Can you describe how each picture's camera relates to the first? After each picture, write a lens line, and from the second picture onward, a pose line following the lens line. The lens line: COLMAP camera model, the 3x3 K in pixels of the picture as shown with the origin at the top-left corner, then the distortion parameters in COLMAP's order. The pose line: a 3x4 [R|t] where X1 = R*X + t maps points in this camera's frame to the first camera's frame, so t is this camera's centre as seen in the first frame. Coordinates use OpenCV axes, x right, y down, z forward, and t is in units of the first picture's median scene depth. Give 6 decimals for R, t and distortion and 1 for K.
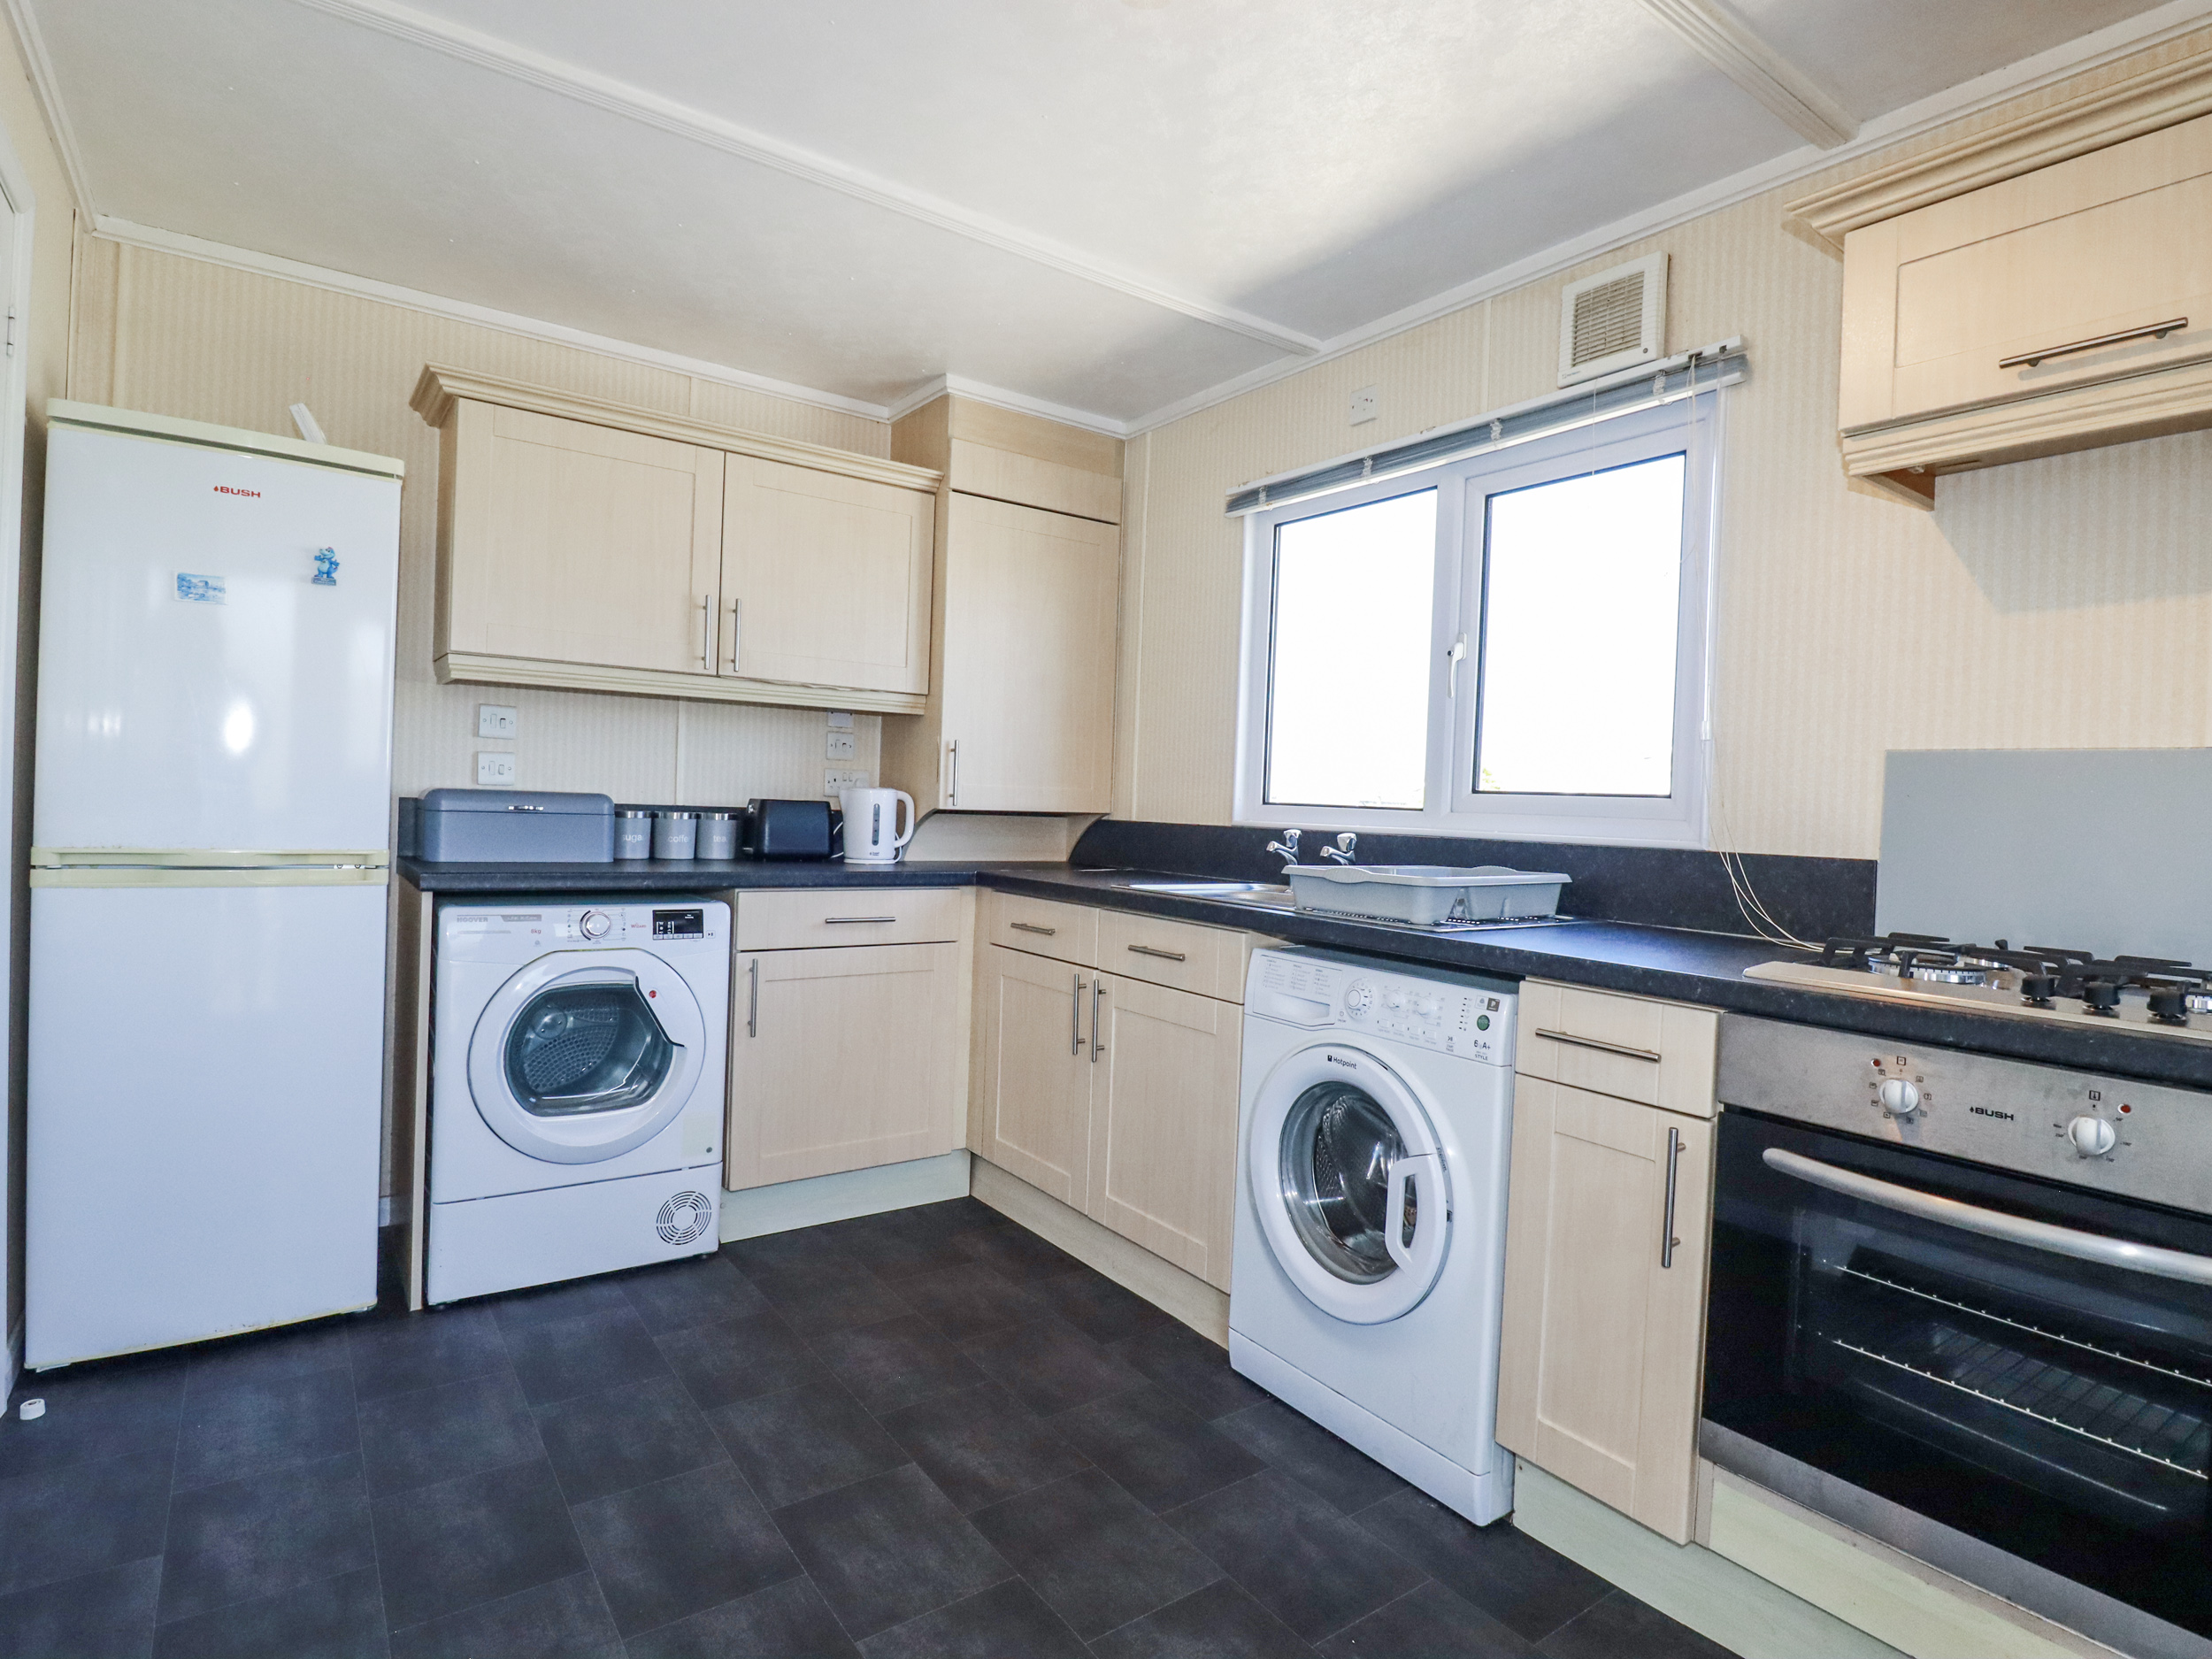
lens RADIAL K [[1163.1, 0, 1106.0], [0, 1163.1, 829.5], [0, 0, 1]] dist [-0.001798, -0.014020]
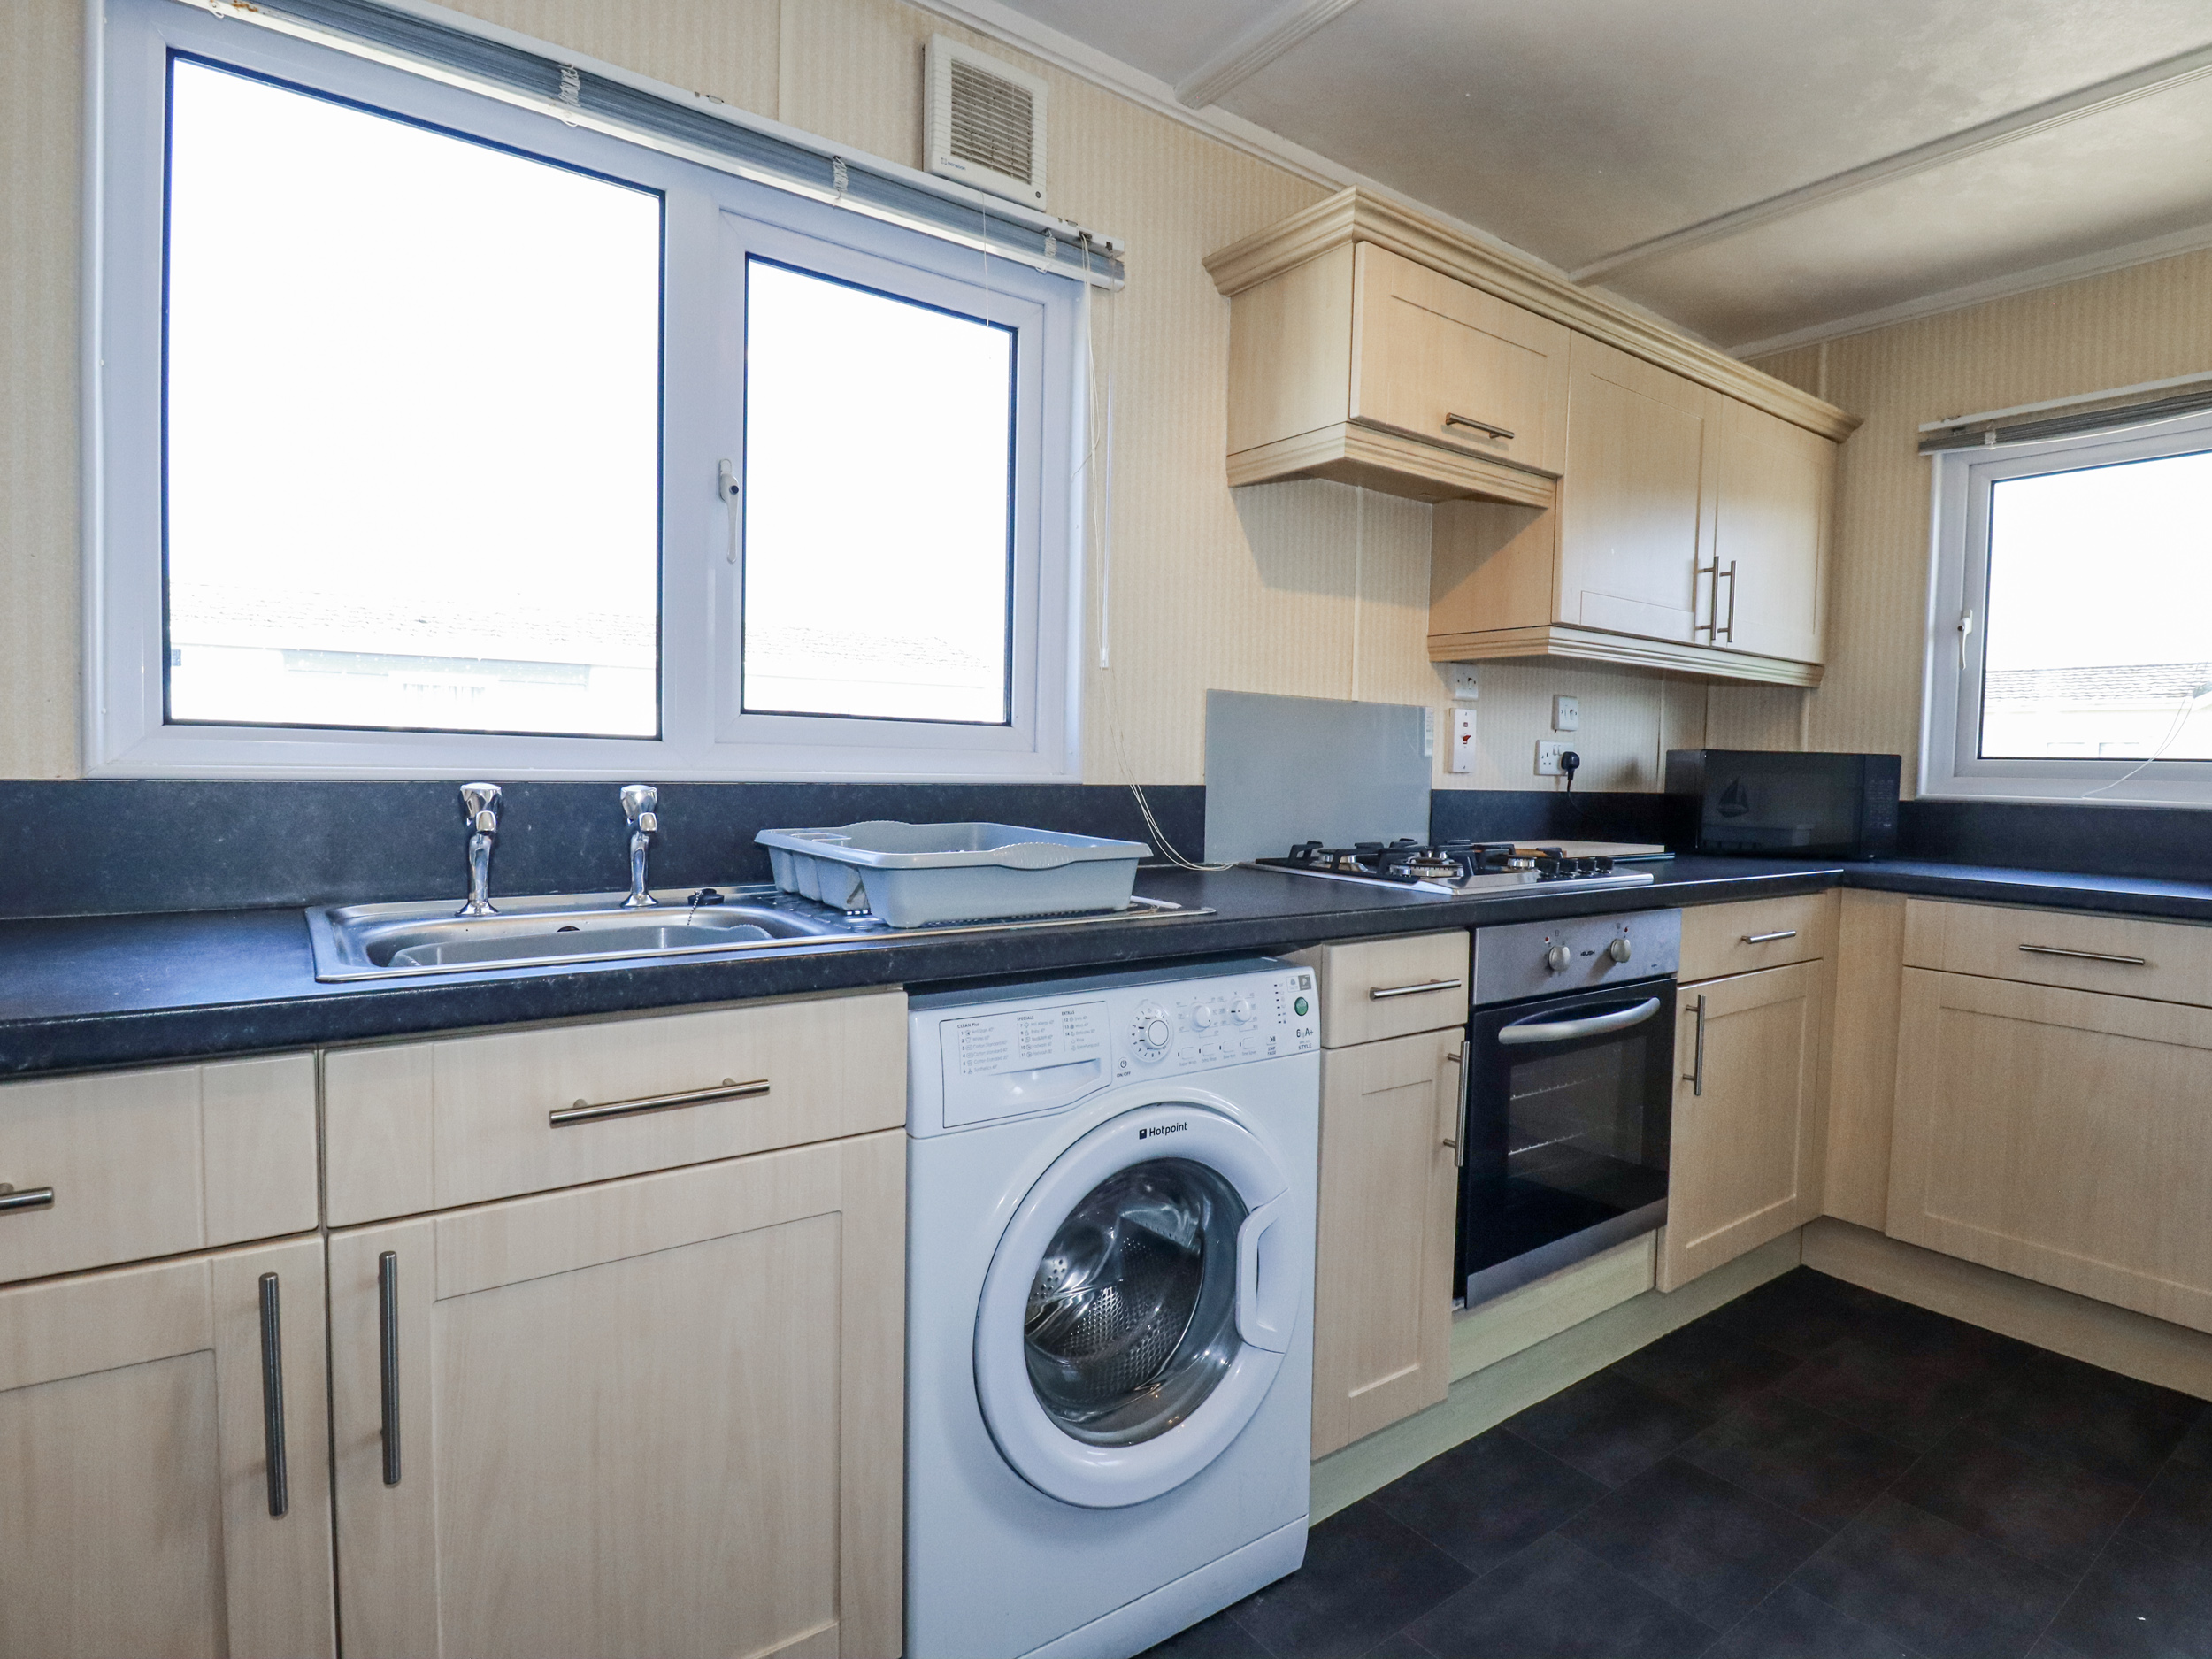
lens RADIAL K [[1142.8, 0, 1106.0], [0, 1142.8, 829.5], [0, 0, 1]] dist [-0.003189, -0.000413]
pose [[-0.006978, -0.098097, 0.995152, -0.430589], [-0.000573, 0.995177, 0.098096, -0.037749], [-0.999975, 0.000115, -0.007001, 1.015632]]
